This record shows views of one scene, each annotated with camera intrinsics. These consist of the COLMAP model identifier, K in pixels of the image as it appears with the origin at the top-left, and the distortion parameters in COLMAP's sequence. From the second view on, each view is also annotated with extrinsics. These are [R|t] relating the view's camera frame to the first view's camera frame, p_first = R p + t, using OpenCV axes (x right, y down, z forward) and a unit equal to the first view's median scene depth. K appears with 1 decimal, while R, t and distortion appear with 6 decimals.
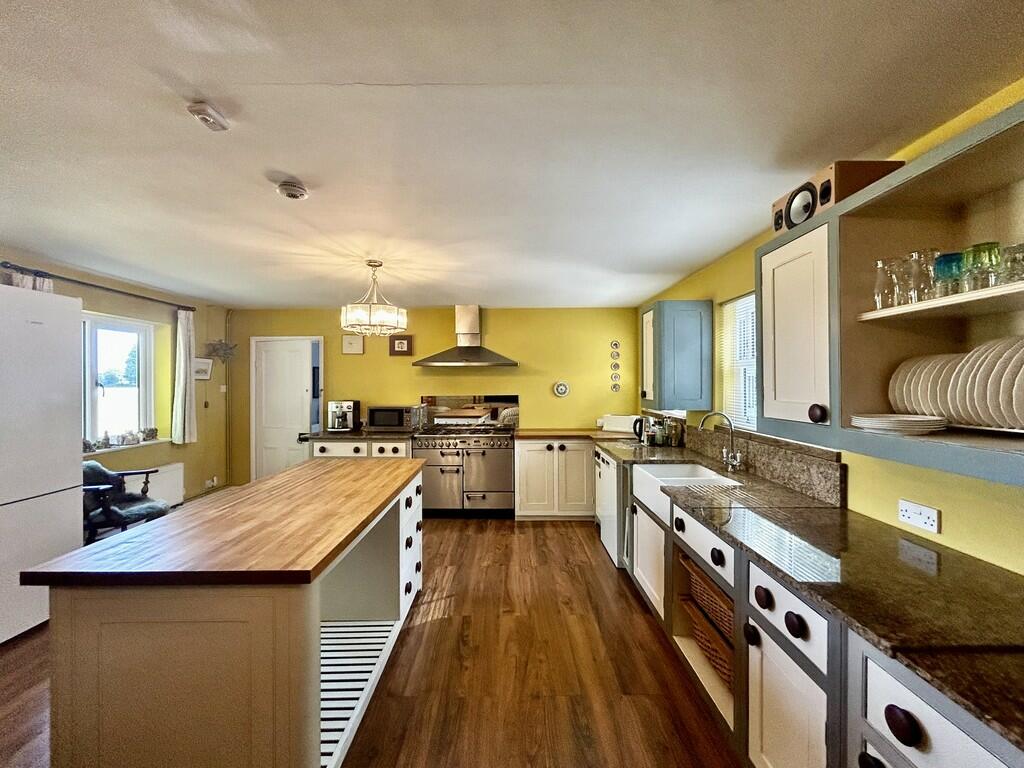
lens RADIAL K [[411.9, 0, 514.5], [0, 411.9, 383.1], [0, 0, 1]] dist [-0.007073, 0.005365]
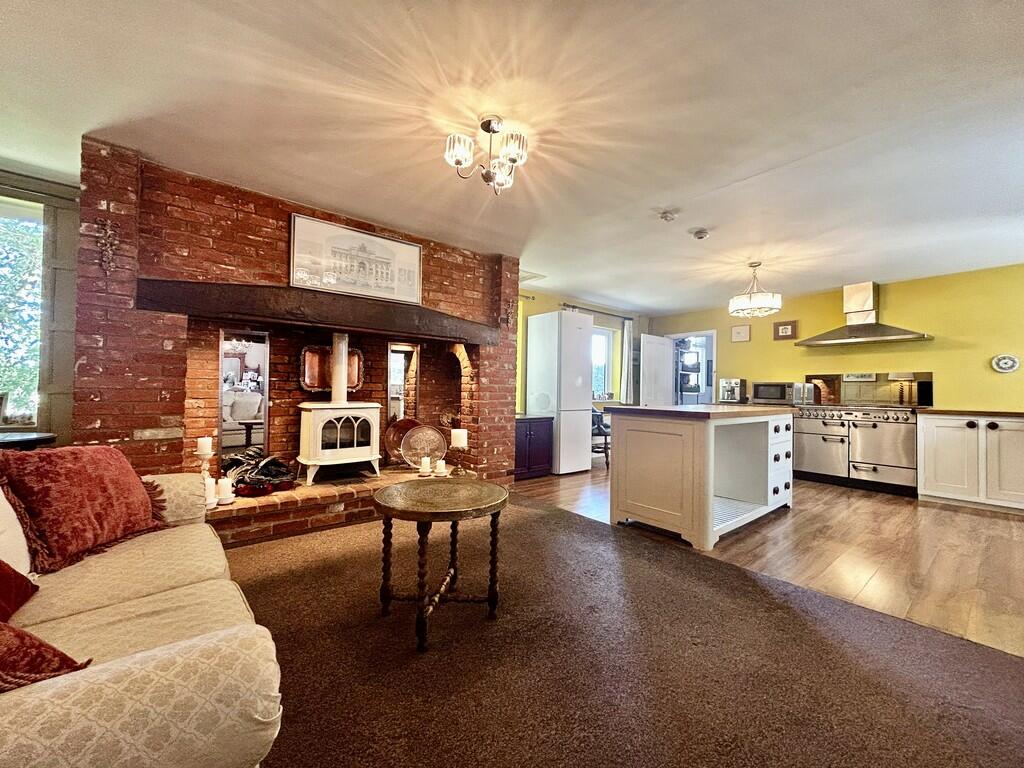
lens RADIAL K [[411.9, 0, 514.5], [0, 411.9, 383.1], [0, 0, 1]] dist [-0.007073, 0.005365]
pose [[0.631006, -0.000023, -0.775778, 0.150705], [-0.021502, 0.999615, -0.017518, 0.101454], [0.775480, 0.027735, 0.630762, -0.330054]]
